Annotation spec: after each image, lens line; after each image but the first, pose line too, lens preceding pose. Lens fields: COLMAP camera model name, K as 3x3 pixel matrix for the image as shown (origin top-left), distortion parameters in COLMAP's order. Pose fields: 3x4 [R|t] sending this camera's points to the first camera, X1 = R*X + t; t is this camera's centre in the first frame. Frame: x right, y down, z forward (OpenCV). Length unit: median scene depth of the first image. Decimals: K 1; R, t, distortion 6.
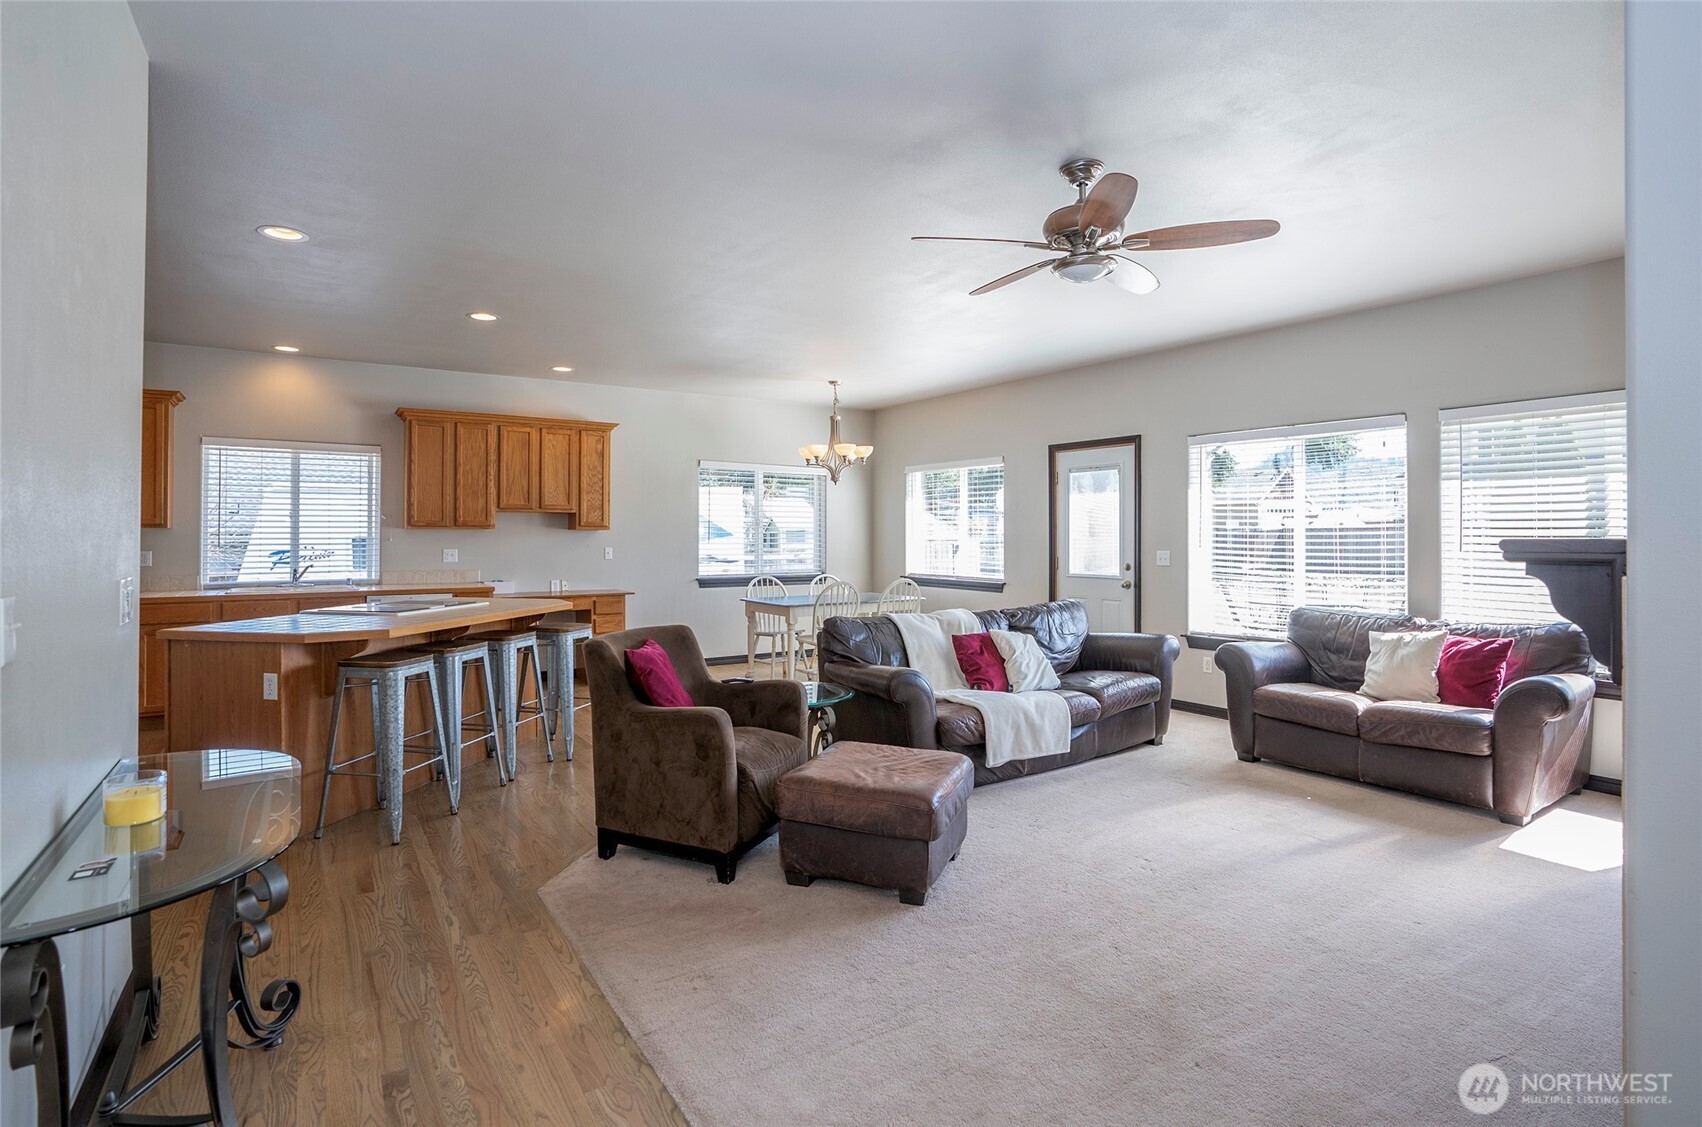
lens RADIAL K [[819.7, 0, 837.3], [0, 819.7, 549.2], [0, 0, 1]] dist [-0.062486, 0.016813]
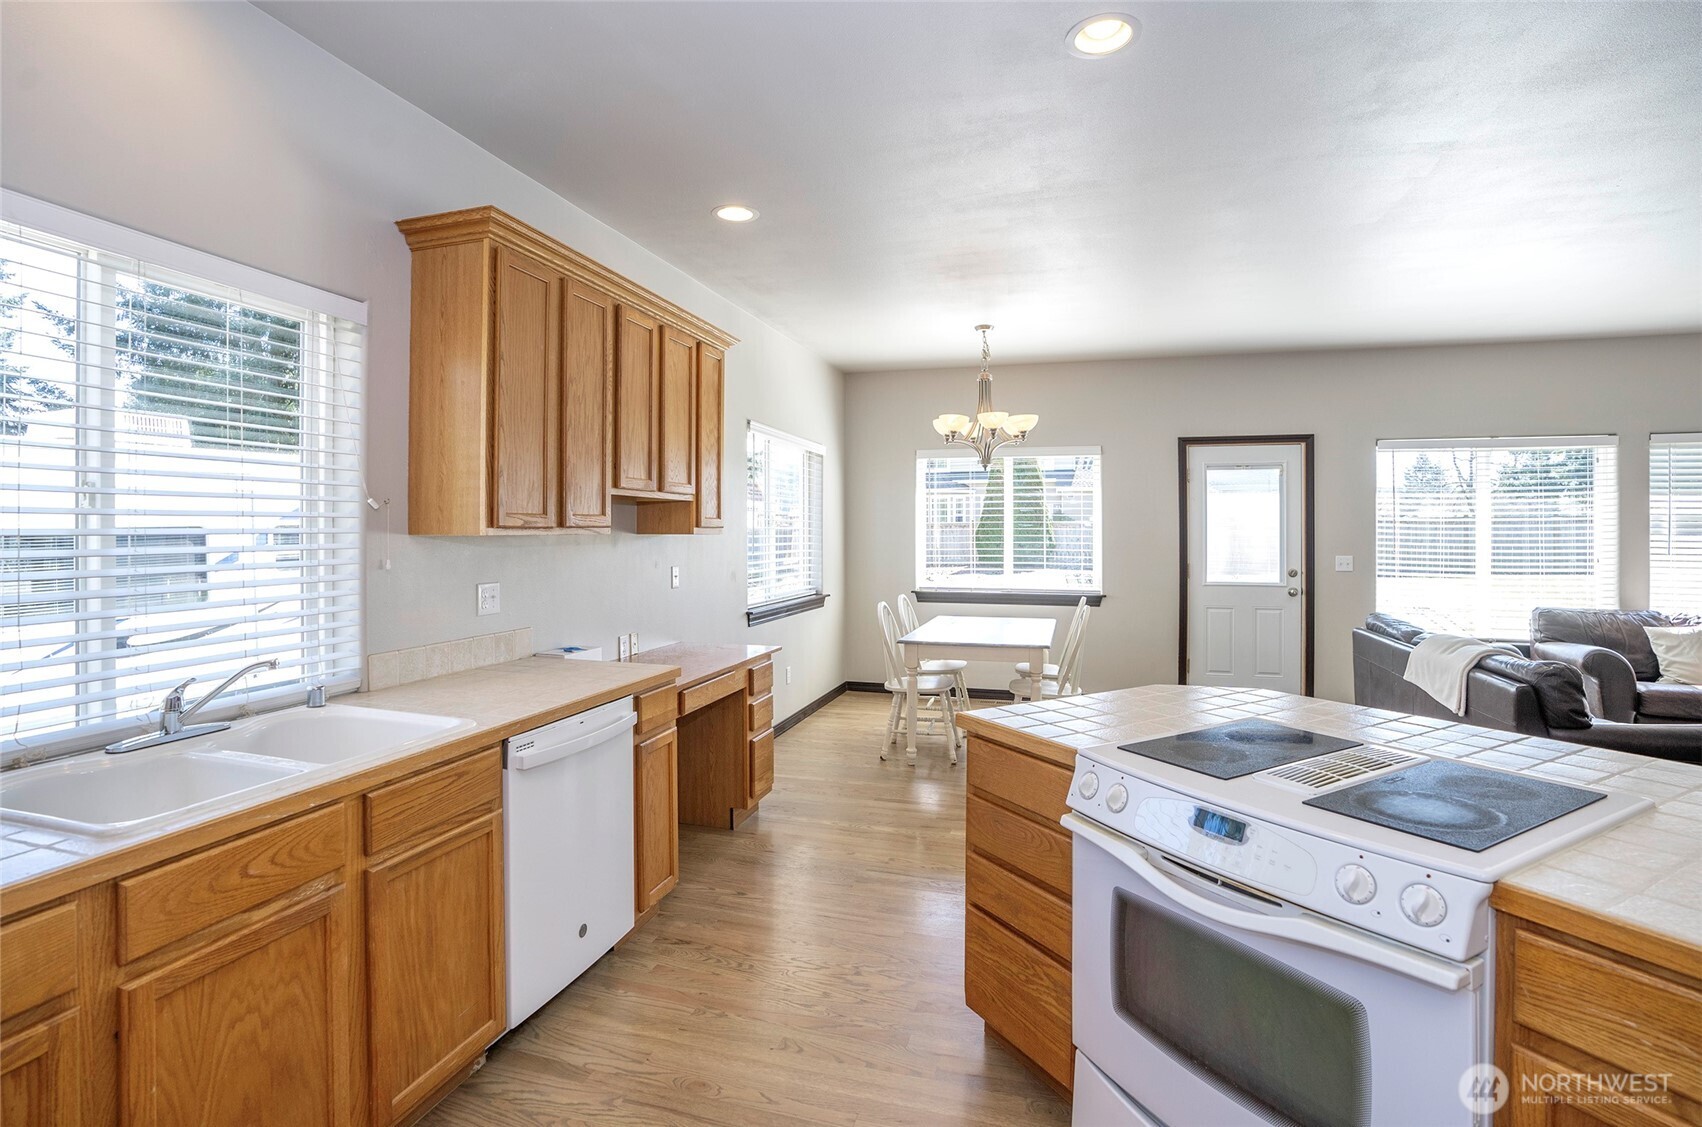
lens RADIAL K [[819.7, 0, 815.0], [0, 819.7, 544.6], [0, 0, 1]] dist [-0.062486, 0.016813]
pose [[0.783780, -0.010936, 0.620943, -0.598799], [0.010390, 0.999936, 0.004495, -0.019397], [-0.620952, 0.002929, 0.783843, 0.560985]]
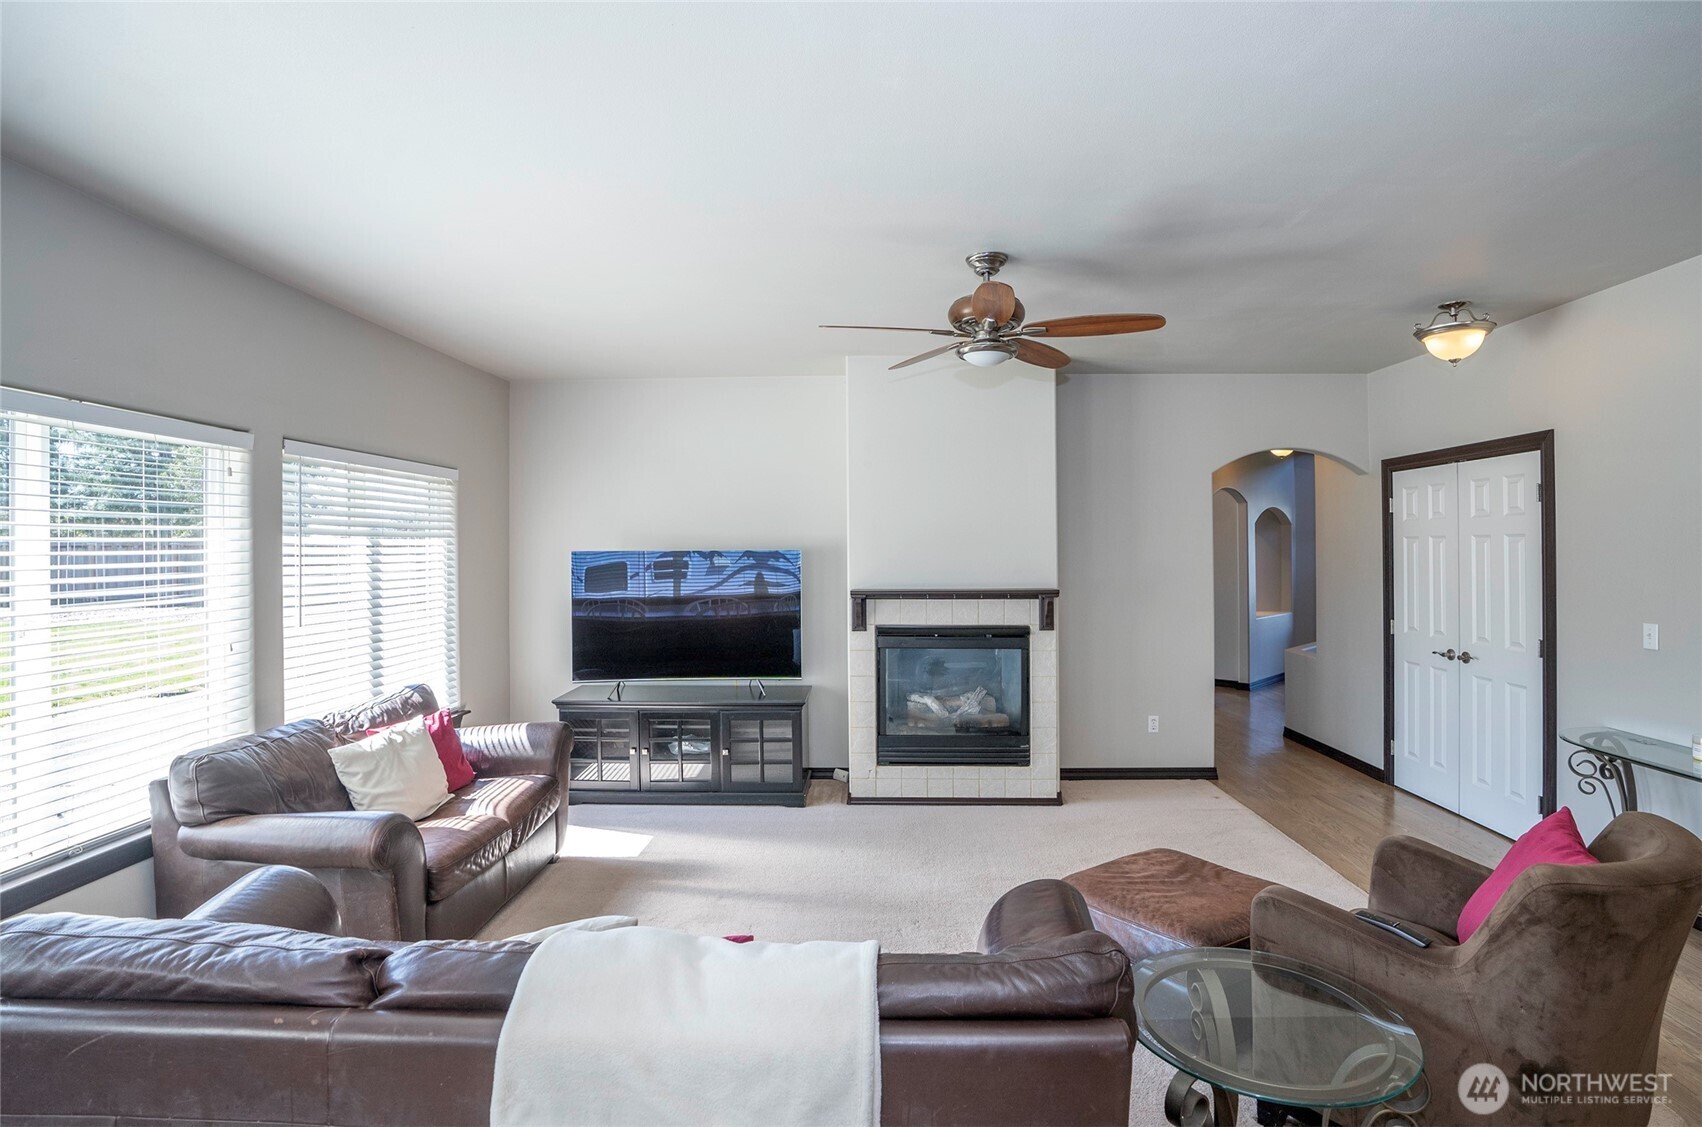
lens RADIAL K [[819.7, 0, 868.5], [0, 819.7, 551.2], [0, 0, 1]] dist [-0.062486, 0.016813]
pose [[-0.817874, 0.003323, 0.575388, -0.061947], [0.013694, 0.999813, 0.013691, -0.047333], [-0.575235, 0.019076, -0.817766, 0.842949]]
